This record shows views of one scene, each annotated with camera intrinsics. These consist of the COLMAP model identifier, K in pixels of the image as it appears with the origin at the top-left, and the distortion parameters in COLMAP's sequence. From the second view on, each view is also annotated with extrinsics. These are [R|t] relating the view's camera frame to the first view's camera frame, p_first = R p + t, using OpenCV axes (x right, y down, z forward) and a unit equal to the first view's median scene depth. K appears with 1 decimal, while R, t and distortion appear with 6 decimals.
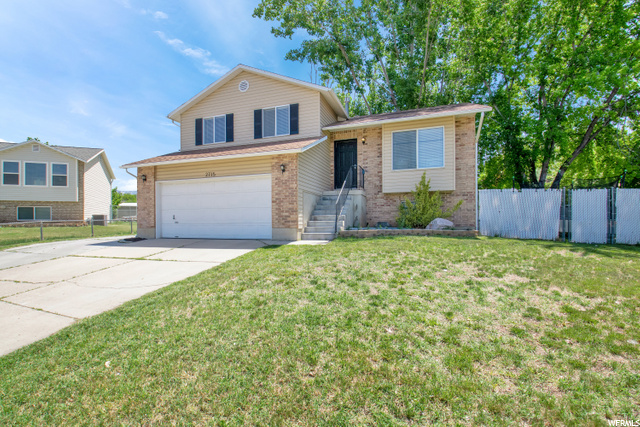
lens RADIAL K [[289.2, 0, 316.3], [0, 289.2, 211.3], [0, 0, 1]] dist [0.029861, -0.026988]
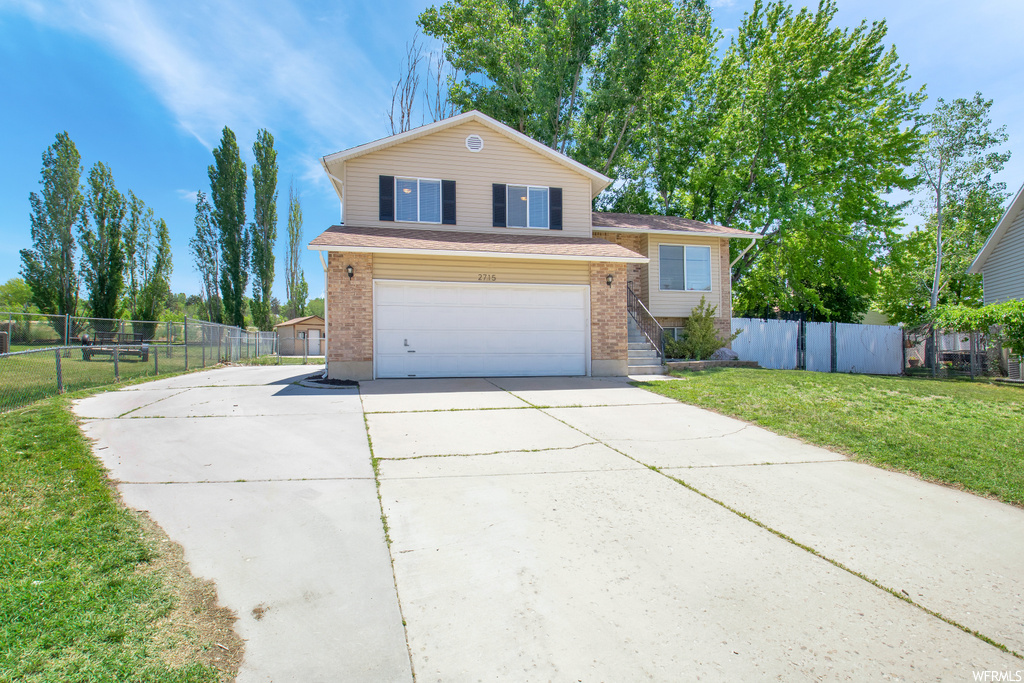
lens RADIAL K [[462.7, 0, 506.1], [0, 462.7, 338.1], [0, 0, 1]] dist [0.029861, -0.026988]
pose [[0.856692, 0.019049, 0.515477, -0.806127], [-0.019236, 0.999803, -0.004978, 0.011051], [-0.515470, -0.005651, 0.856889, 0.084322]]
